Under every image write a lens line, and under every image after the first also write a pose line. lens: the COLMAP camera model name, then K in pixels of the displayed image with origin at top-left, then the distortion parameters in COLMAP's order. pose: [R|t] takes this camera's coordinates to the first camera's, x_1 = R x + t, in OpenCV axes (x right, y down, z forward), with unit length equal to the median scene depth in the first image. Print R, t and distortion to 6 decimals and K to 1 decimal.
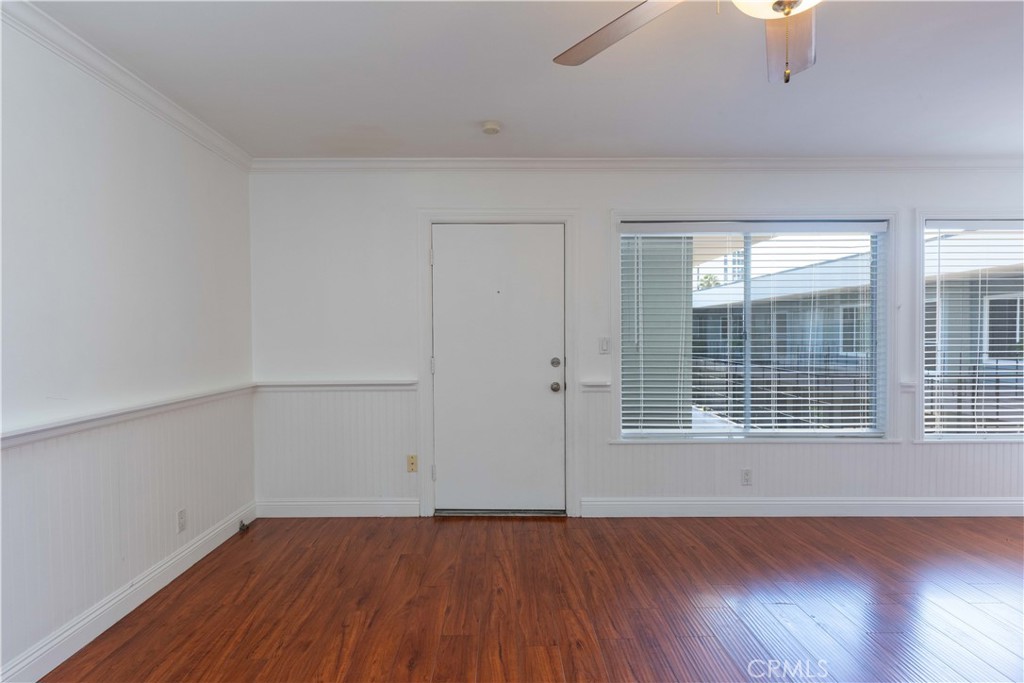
lens RADIAL K [[510.7, 0, 495.2], [0, 510.7, 346.1], [0, 0, 1]] dist [0.001253, 0.000119]
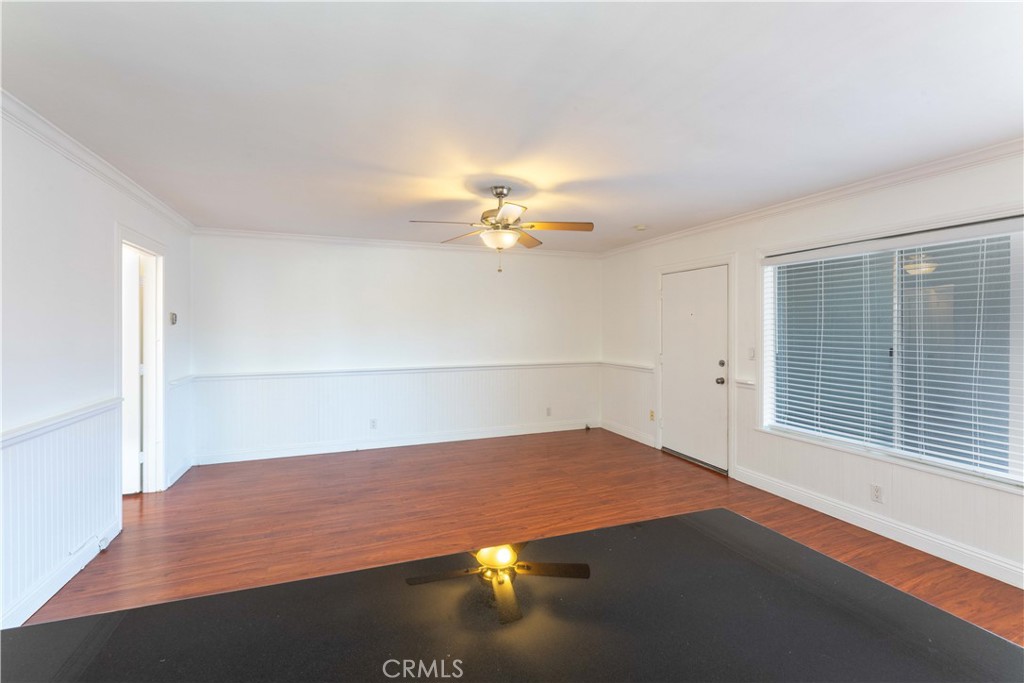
lens RADIAL K [[431.1, 0, 497.2], [0, 431.1, 326.4], [0, 0, 1]] dist [0.000897, 0.000032]
pose [[0.352098, 0.002150, -0.935961, 1.025996], [-0.014327, 0.999893, -0.003092, -0.058469], [0.935854, 0.014499, 0.352091, 0.000036]]
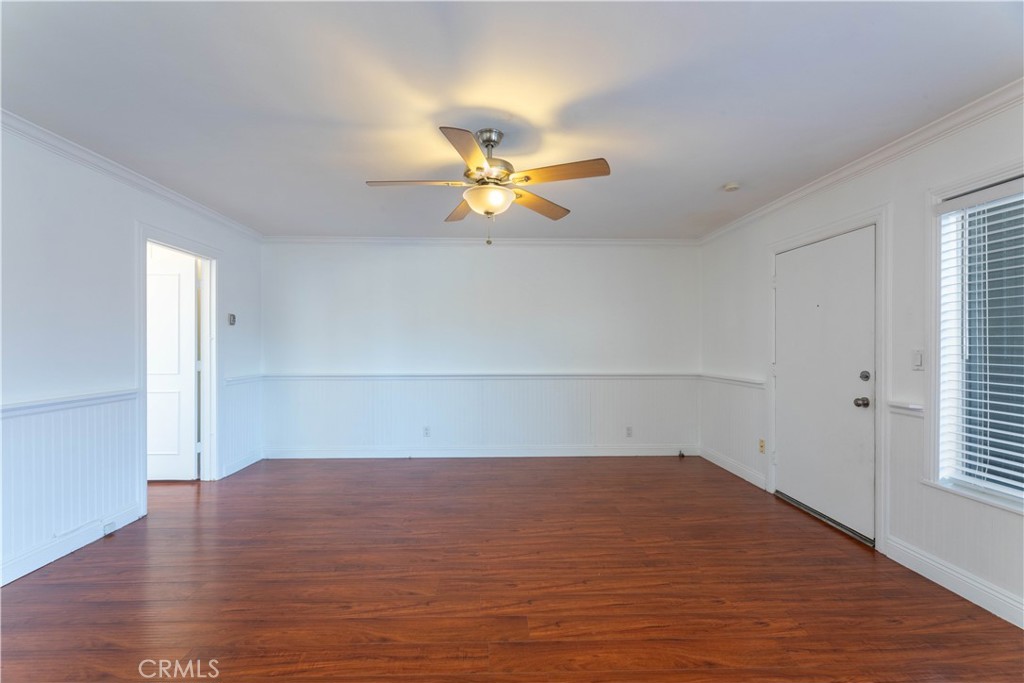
lens RADIAL K [[409.8, 0, 504.9], [0, 409.8, 343.6], [0, 0, 1]] dist [-0.000655, -0.000255]
pose [[0.042796, 0.002771, -0.999080, 0.844034], [-0.016826, 0.999856, 0.002052, -0.017738], [0.998942, 0.016722, 0.042836, 0.317930]]
